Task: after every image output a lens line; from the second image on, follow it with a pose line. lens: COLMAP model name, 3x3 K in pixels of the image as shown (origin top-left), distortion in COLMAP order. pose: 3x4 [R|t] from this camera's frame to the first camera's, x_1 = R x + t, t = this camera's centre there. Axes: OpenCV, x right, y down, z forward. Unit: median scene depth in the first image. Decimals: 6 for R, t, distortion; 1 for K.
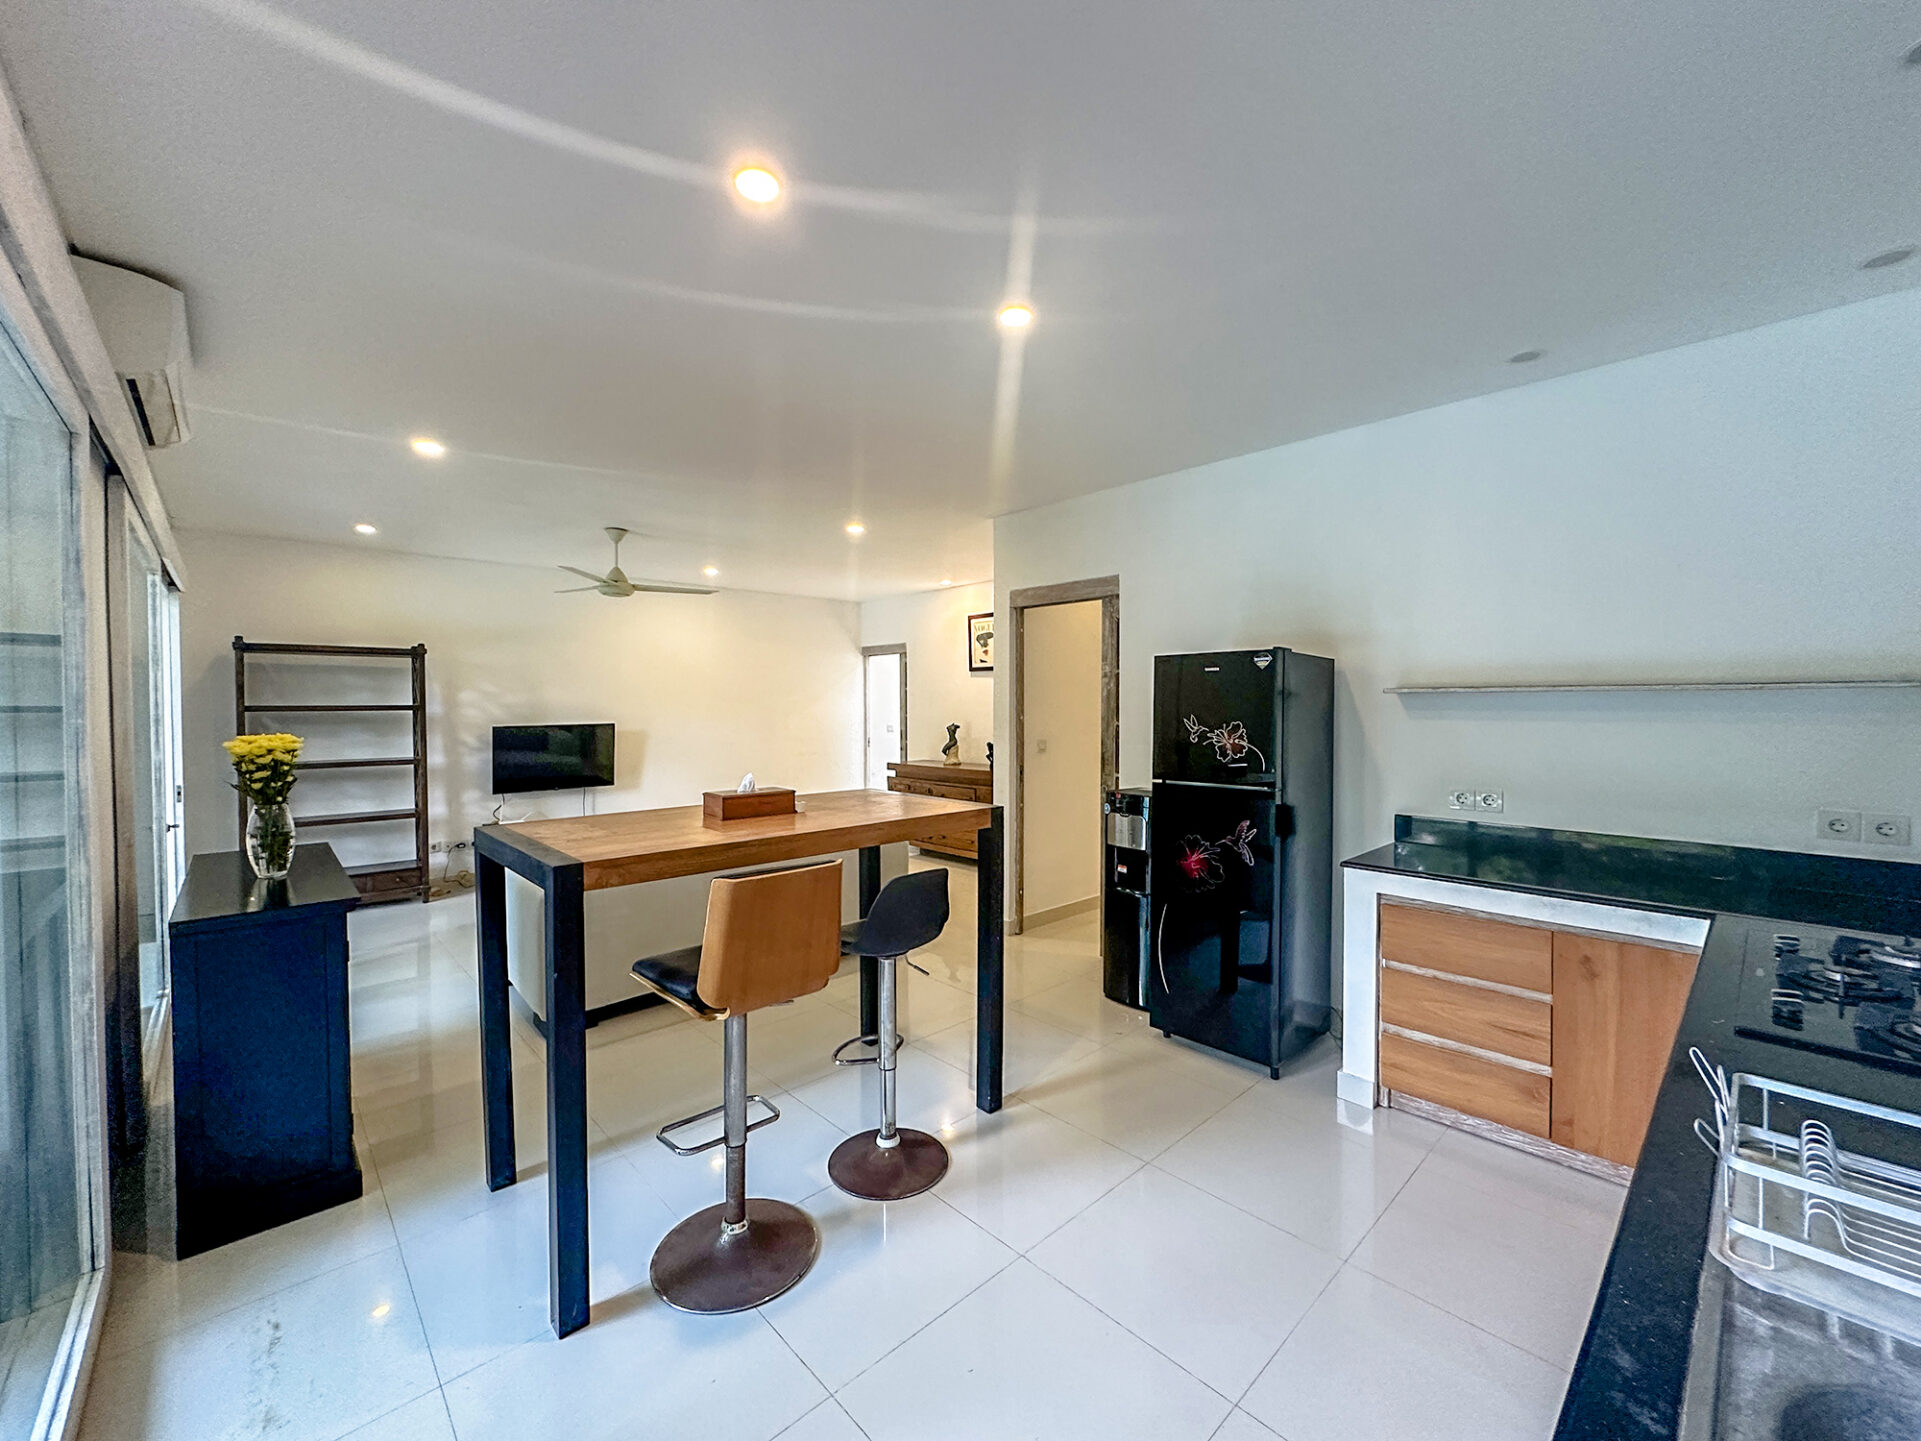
lens RADIAL K [[768.2, 0, 960.5], [0, 768.2, 720.5], [0, 0, 1]] dist [-0.003982, 0.000464]
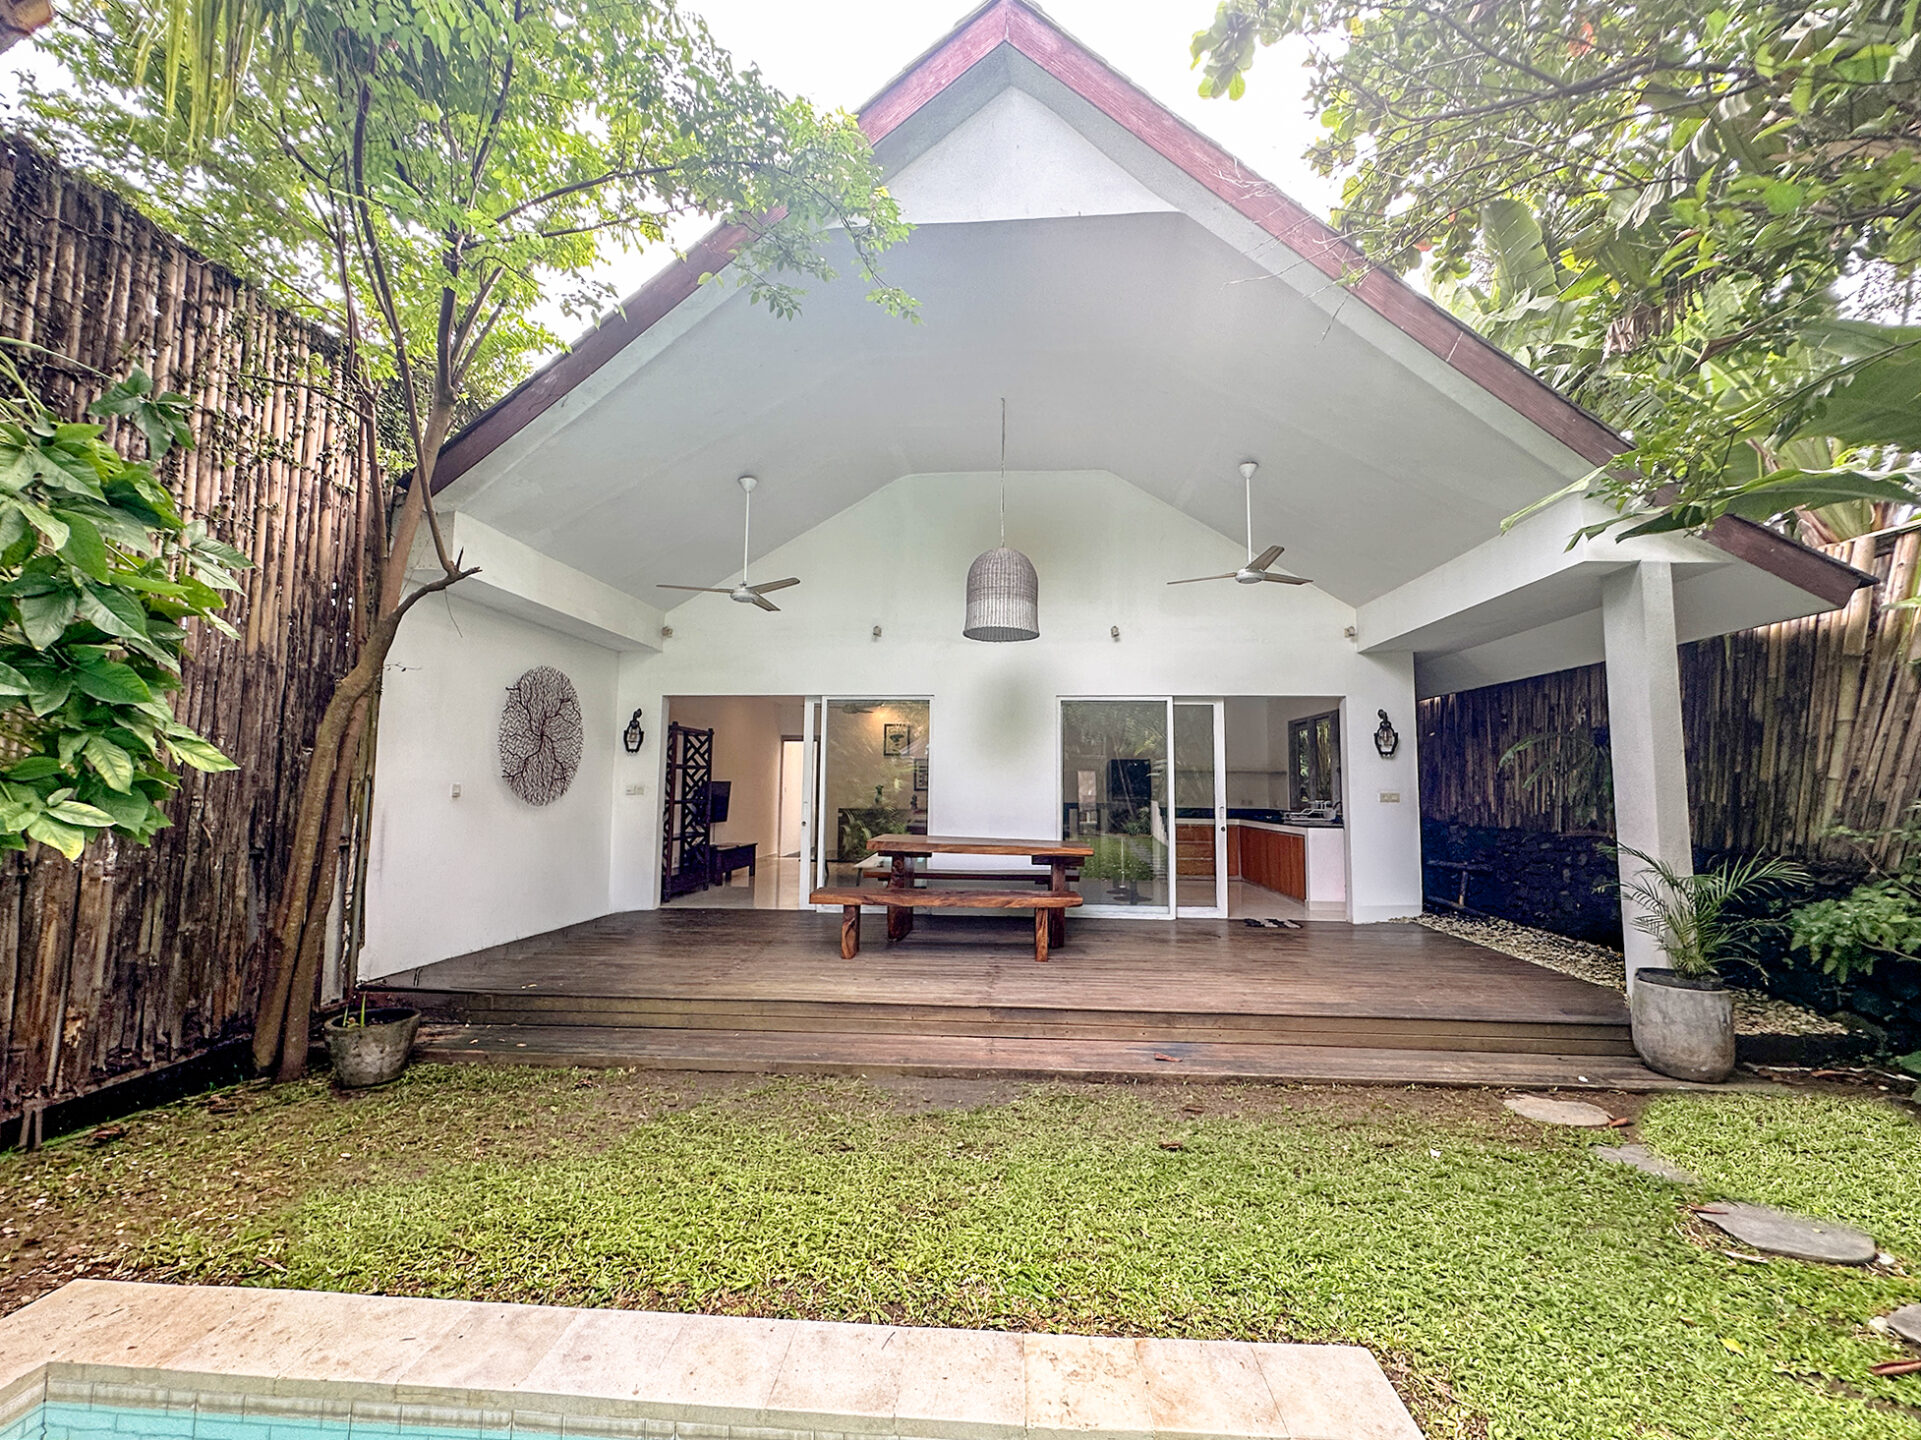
lens RADIAL K [[768.2, 0, 960.5], [0, 768.2, 720.0], [0, 0, 1]] dist [-0.003982, 0.000464]
pose [[0.725882, 0.072681, 0.683969, -1.404068], [0.000587, 0.994336, -0.106285, 0.054593], [-0.687819, 0.077552, 0.721727, -0.517125]]
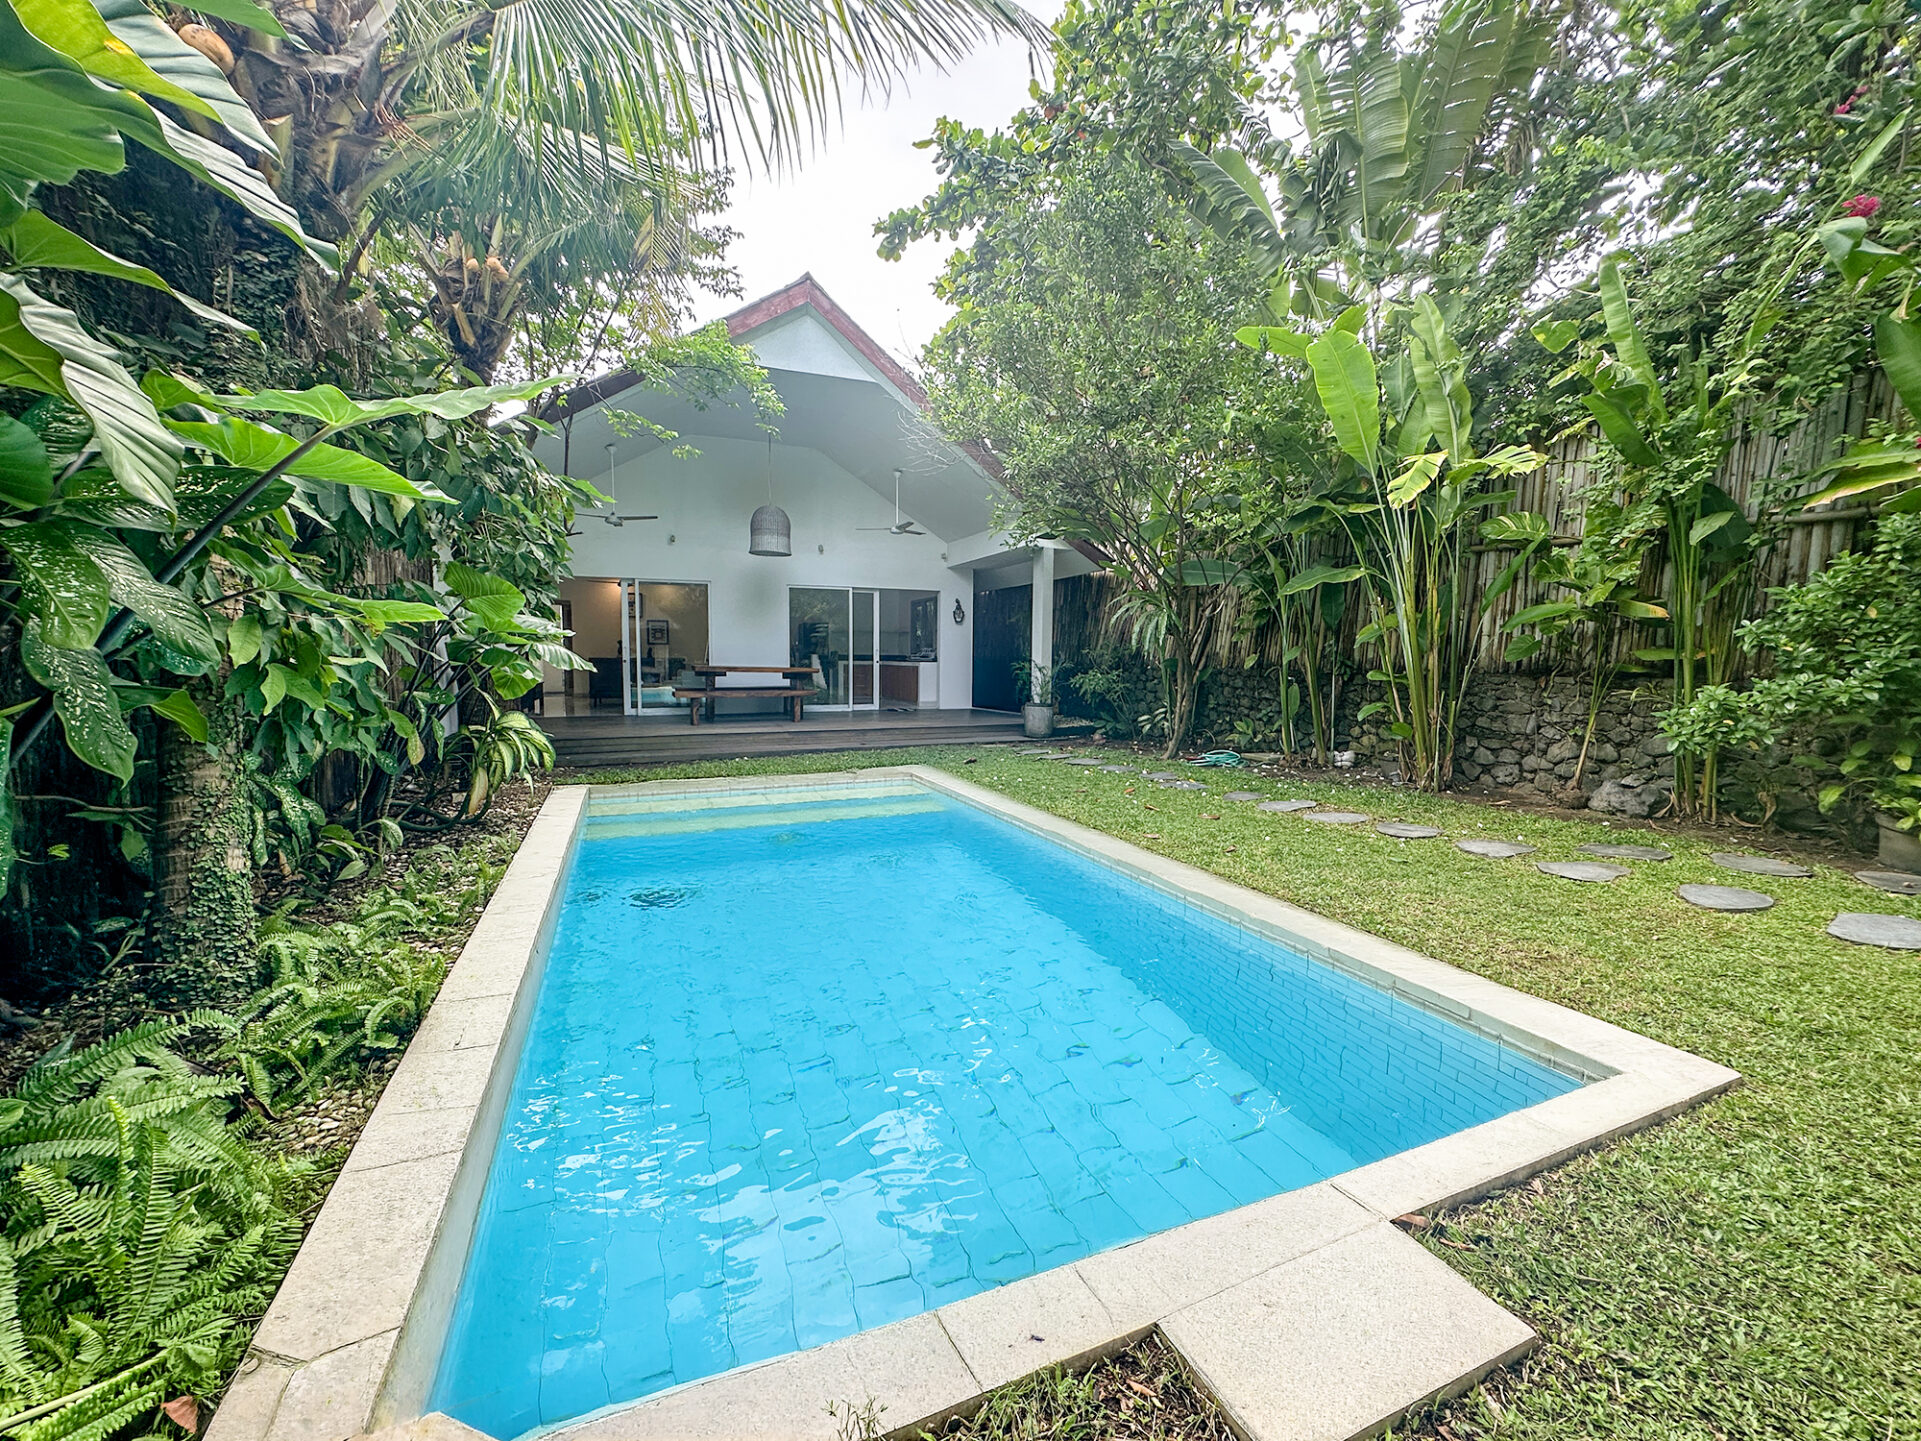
lens RADIAL K [[768.2, 0, 960.5], [0, 768.2, 720.5], [0, 0, 1]] dist [-0.003982, 0.000464]
pose [[0.330757, -0.075162, 0.940718, -3.043530], [0.011491, 0.997070, 0.075624, 0.140221], [-0.943646, -0.014203, 0.330651, -1.186922]]
